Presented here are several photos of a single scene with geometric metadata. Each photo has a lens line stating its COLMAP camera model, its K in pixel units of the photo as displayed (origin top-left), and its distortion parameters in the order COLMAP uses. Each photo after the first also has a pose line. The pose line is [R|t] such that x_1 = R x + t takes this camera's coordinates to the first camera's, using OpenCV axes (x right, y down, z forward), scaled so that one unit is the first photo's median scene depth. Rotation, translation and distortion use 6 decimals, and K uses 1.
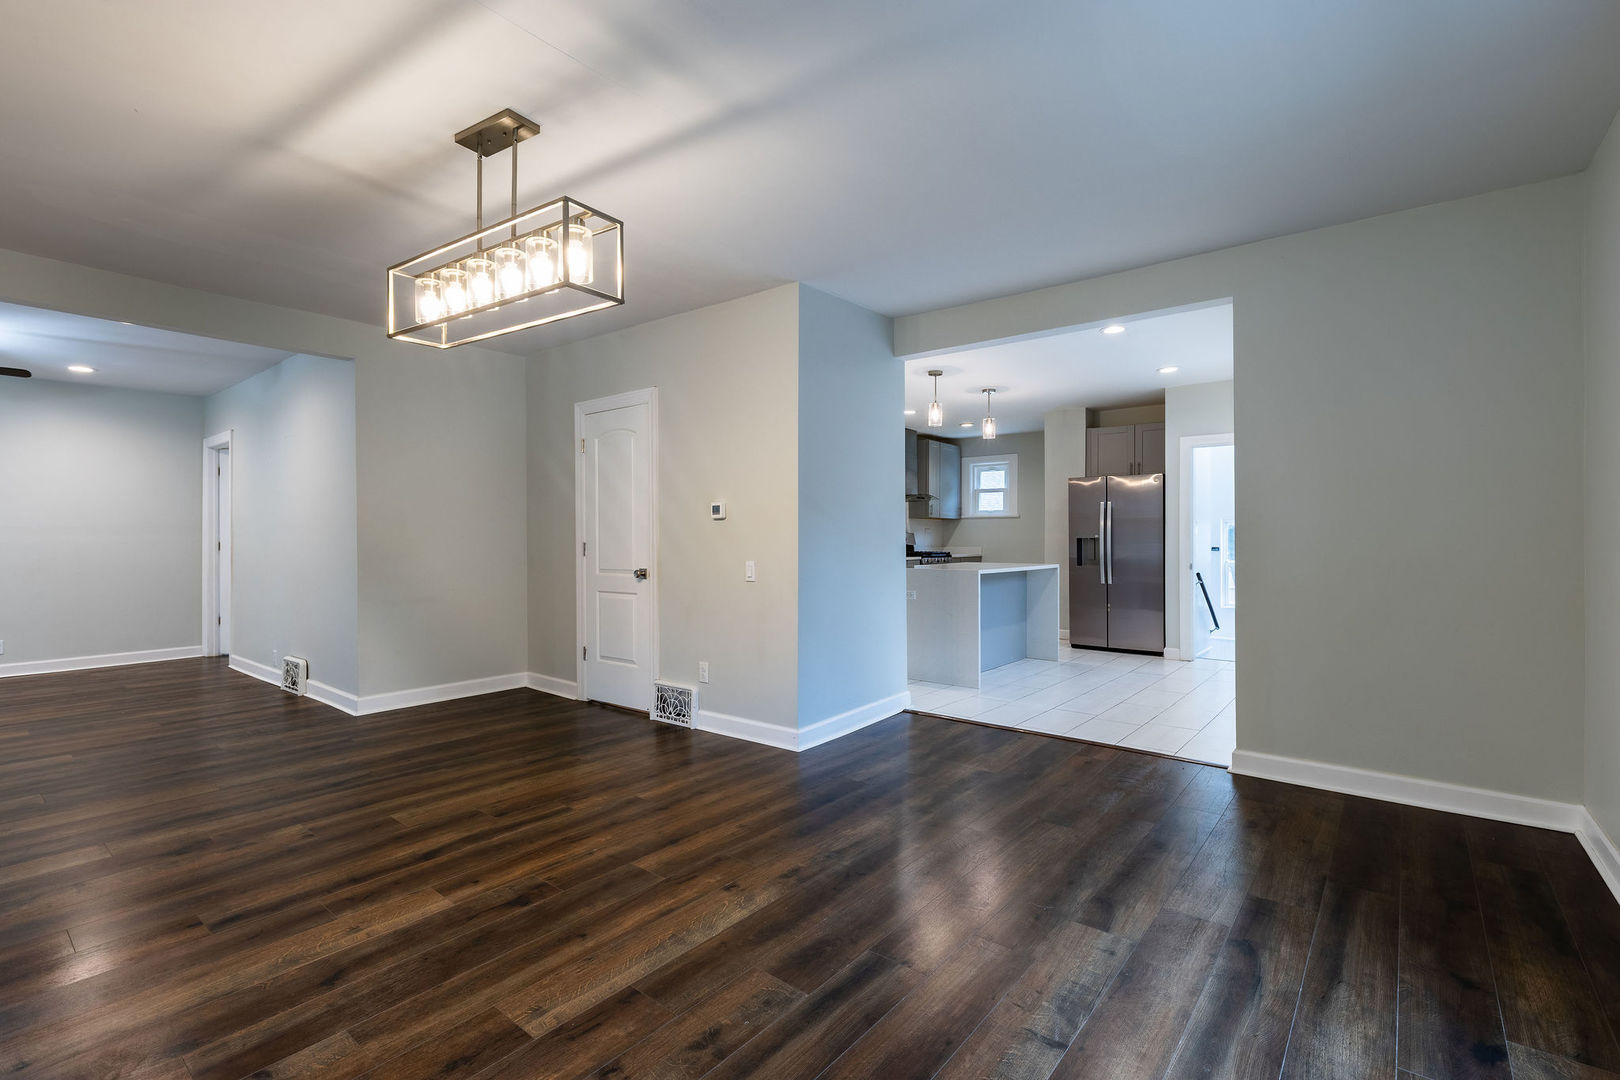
lens RADIAL K [[737.0, 0, 815.4], [0, 737.0, 532.5], [0, 0, 1]] dist [0.021123, -0.000277]
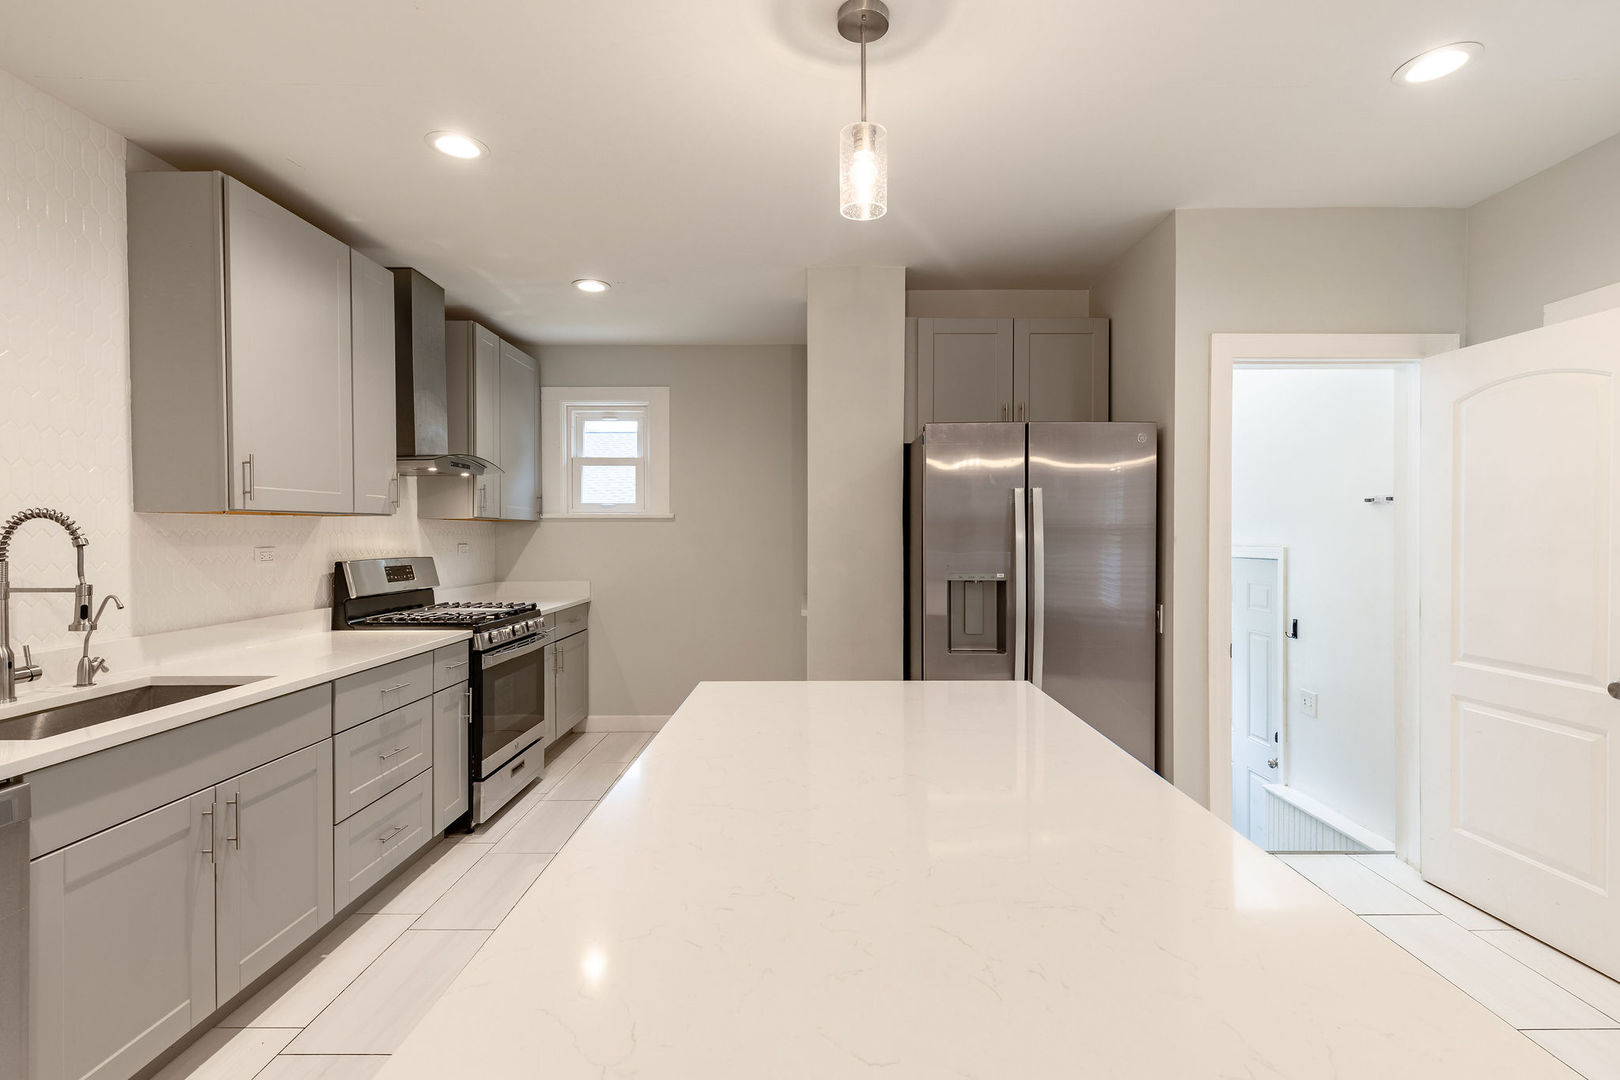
lens RADIAL K [[737.5, 0, 827.0], [0, 737.5, 539.2], [0, 0, 1]] dist [-0.000065, -0.000062]
pose [[0.777047, -0.007565, 0.629397, 0.048860], [-0.000454, 0.999921, 0.012579, -0.012943], [-0.629443, -0.010060, 0.776982, 0.546199]]
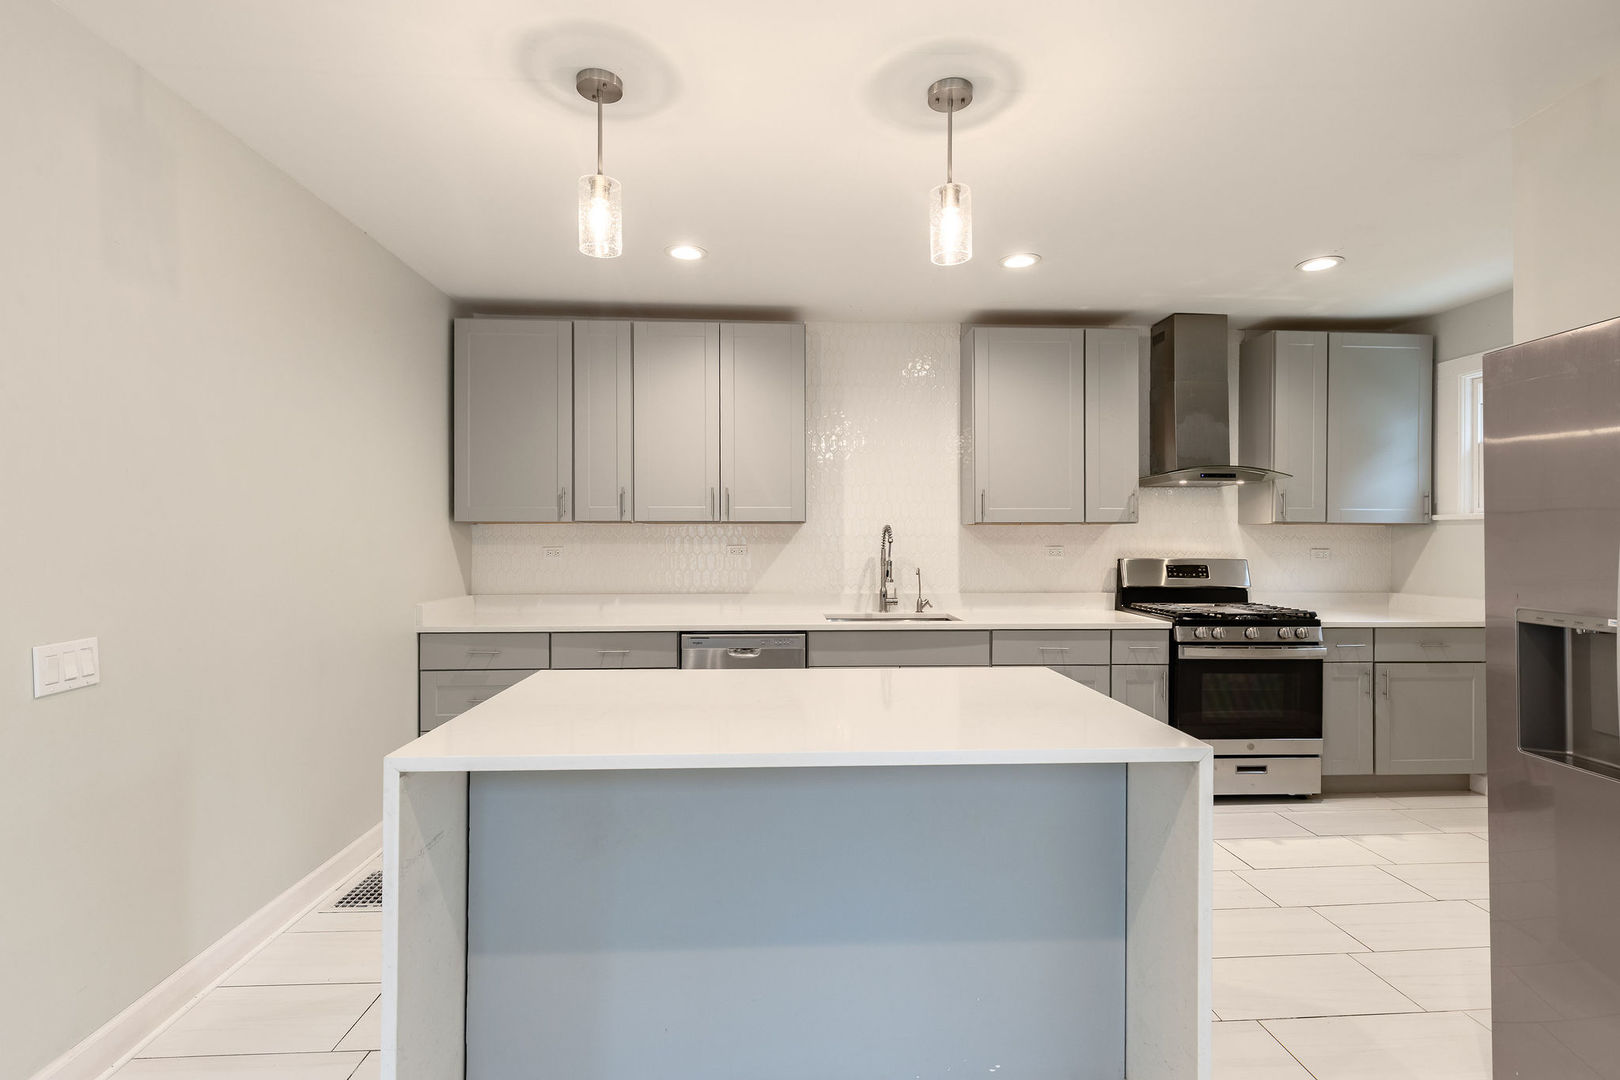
lens RADIAL K [[737.0, 0, 815.4], [0, 737.0, 532.5], [0, 0, 1]] dist [0.021123, -0.000277]
pose [[0.671695, -0.005004, -0.740811, 0.276516], [0.000683, 0.999981, -0.006136, -0.011661], [0.740827, 0.003615, 0.671686, 0.514889]]
